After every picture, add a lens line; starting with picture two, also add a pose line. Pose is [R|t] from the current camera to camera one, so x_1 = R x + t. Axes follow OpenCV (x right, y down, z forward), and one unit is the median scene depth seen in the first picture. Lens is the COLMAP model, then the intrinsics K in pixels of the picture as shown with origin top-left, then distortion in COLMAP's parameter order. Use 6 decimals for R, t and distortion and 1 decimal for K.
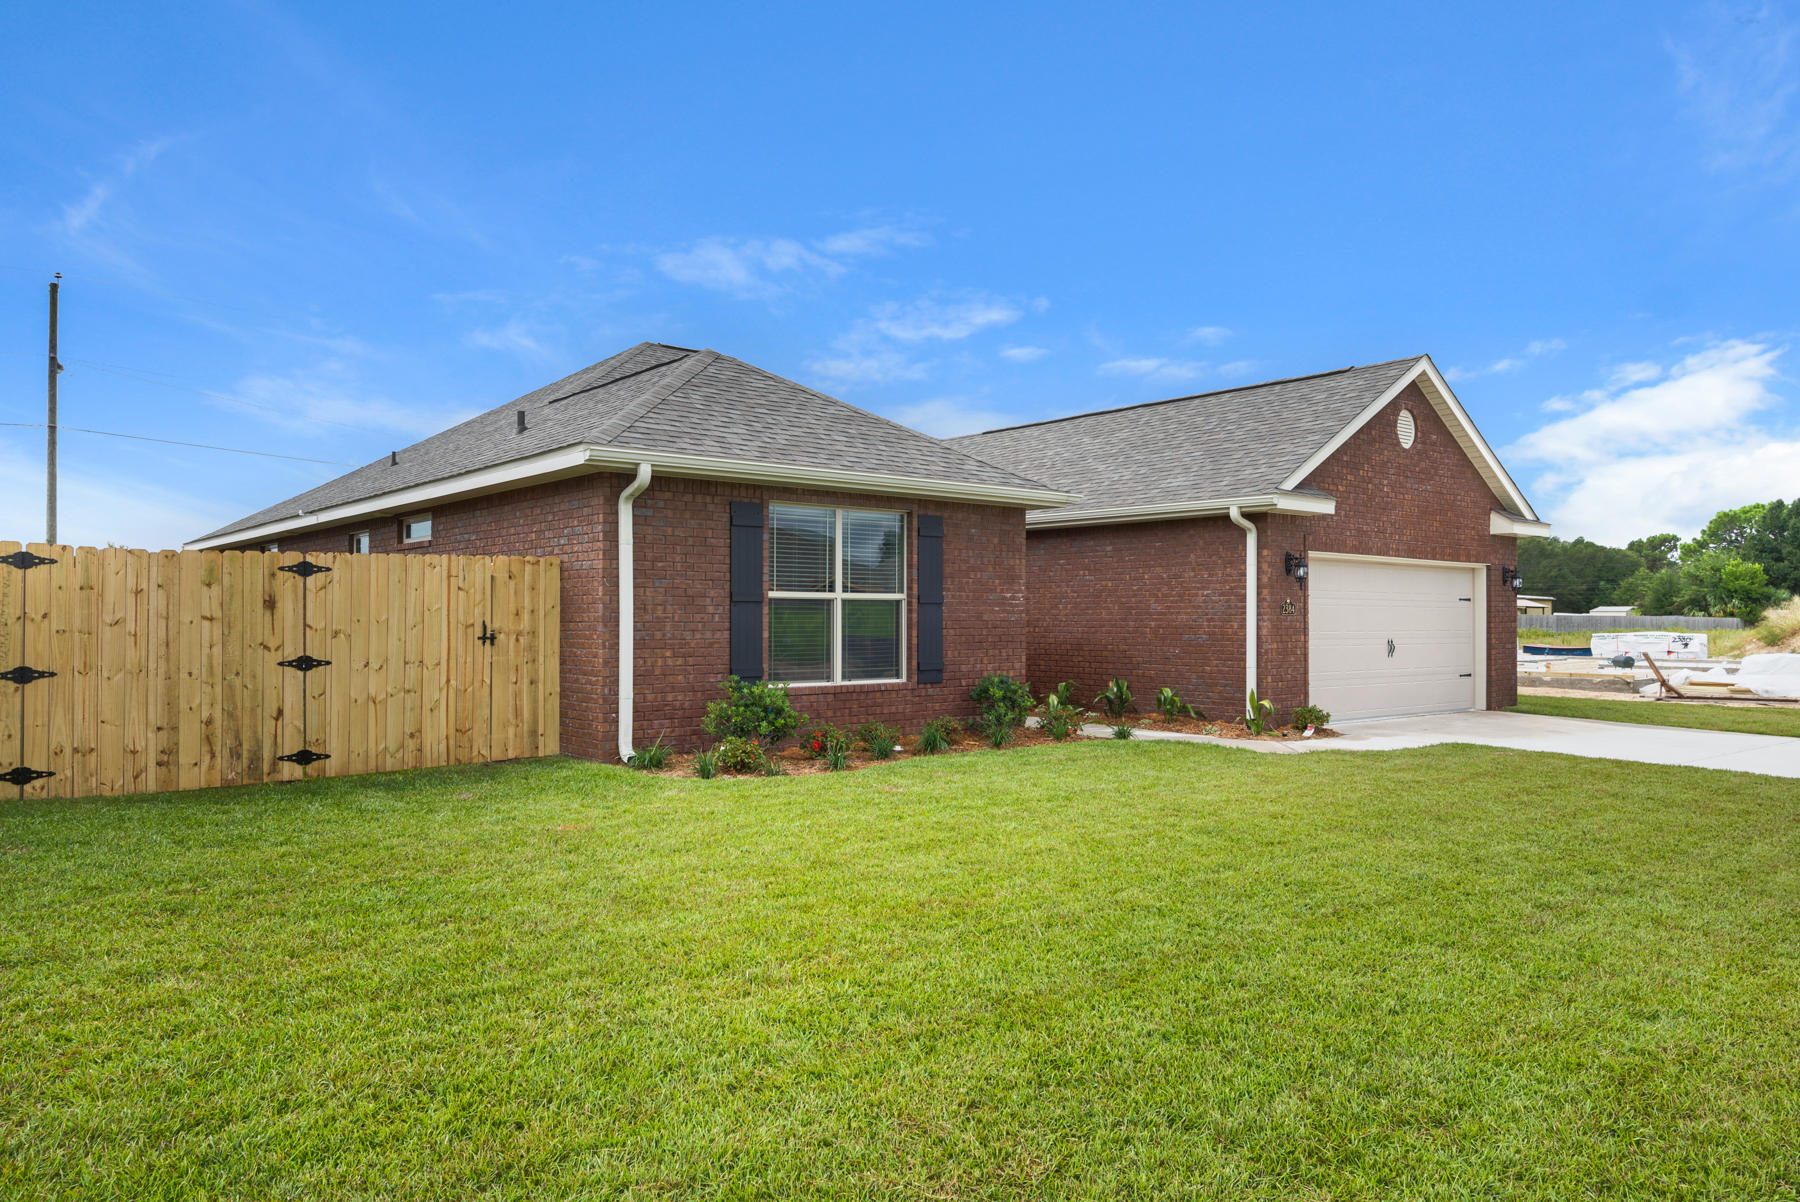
lens RADIAL K [[1147.0, 0, 901.7], [0, 1147.0, 633.1], [0, 0, 1]] dist [0.000341, 0.000134]
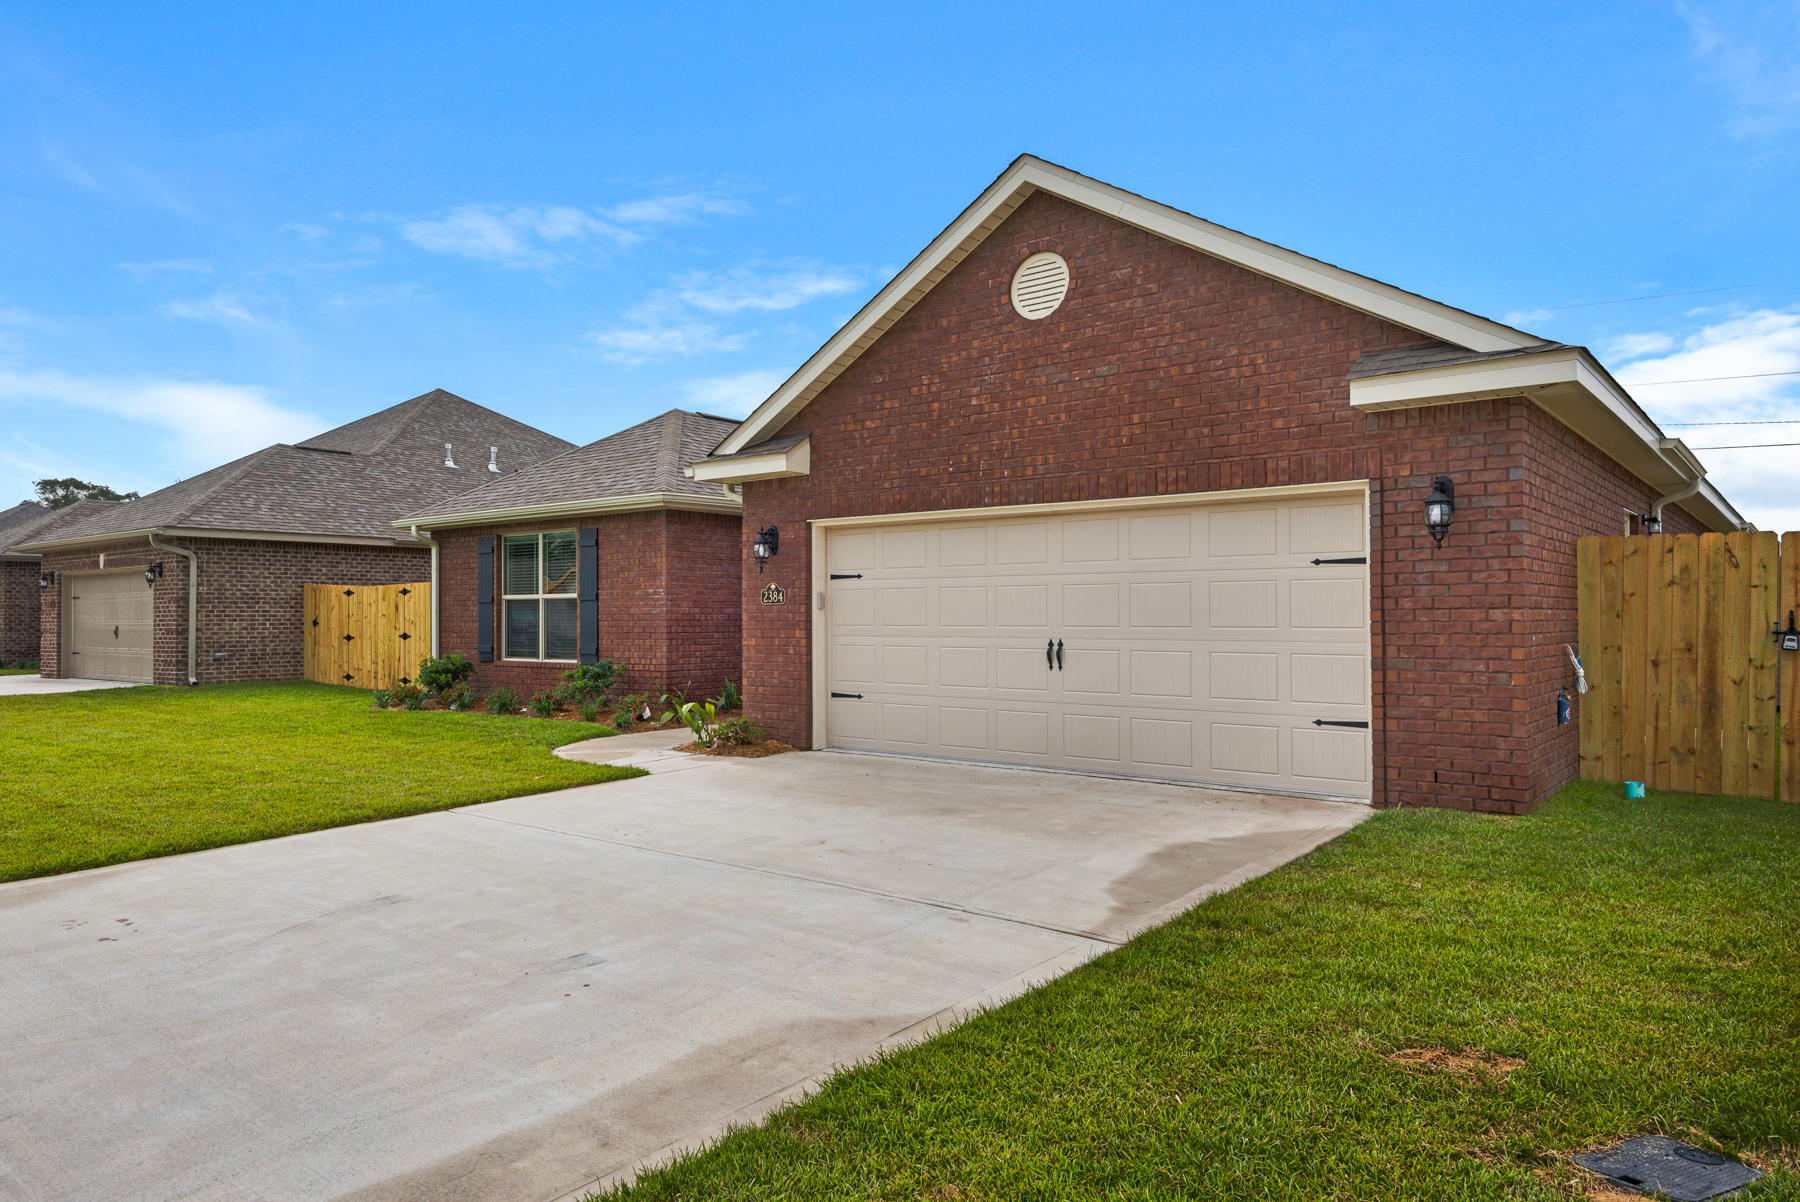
lens RADIAL K [[1169.3, 0, 900.0], [0, 1169.3, 601.0], [0, 0, 1]] dist [0.001407, 0.000808]
pose [[0.224025, -0.005913, -0.974565, 1.301428], [0.004667, 0.999977, -0.004994, -0.017125], [0.974572, -0.003429, 0.224047, 1.027935]]
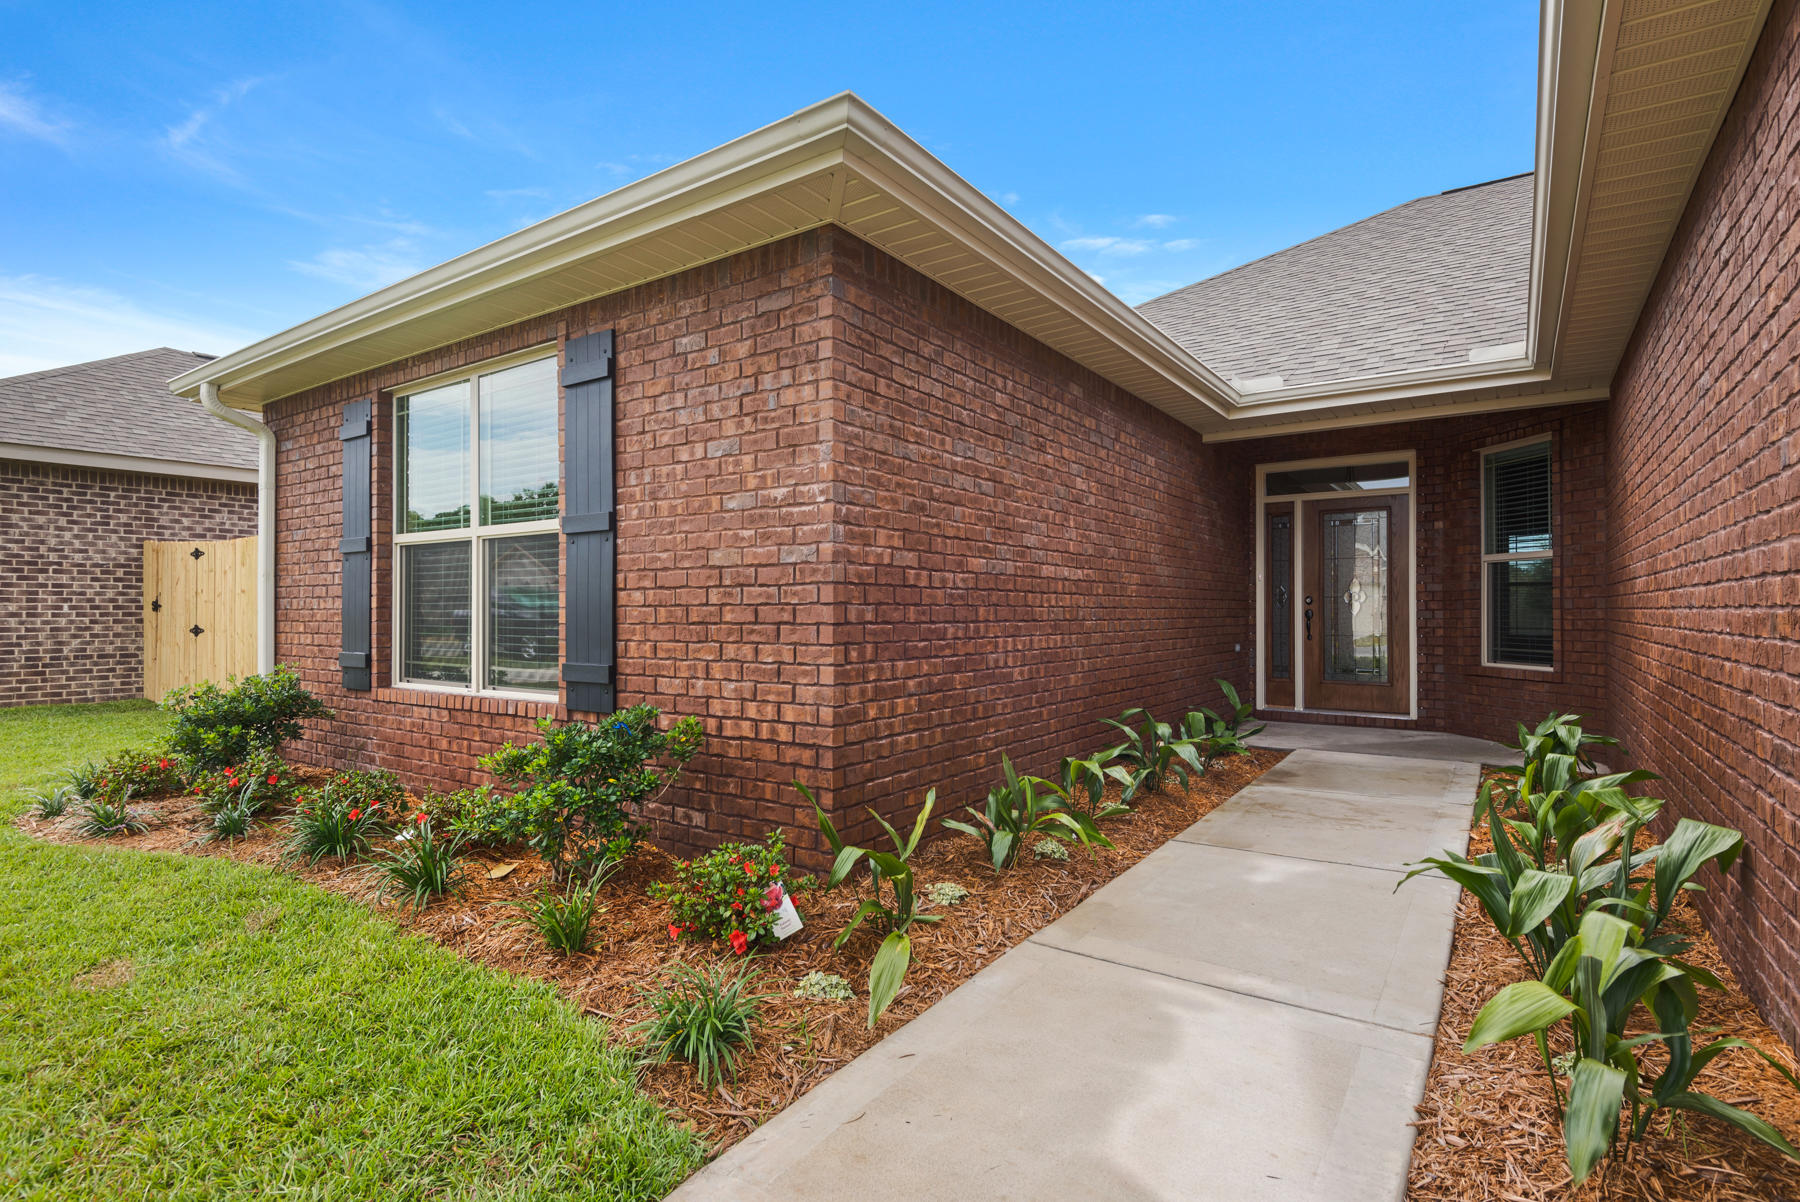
lens RADIAL K [[864.0, 0, 963.2], [0, 864.0, 601.6], [0, 0, 1]] dist [-0.002293, -0.000507]
pose [[0.313948, -0.001245, -0.949439, 0.382659], [0.002375, 0.999997, -0.000526, 0.001007], [0.949437, -0.002090, 0.313950, 1.015934]]
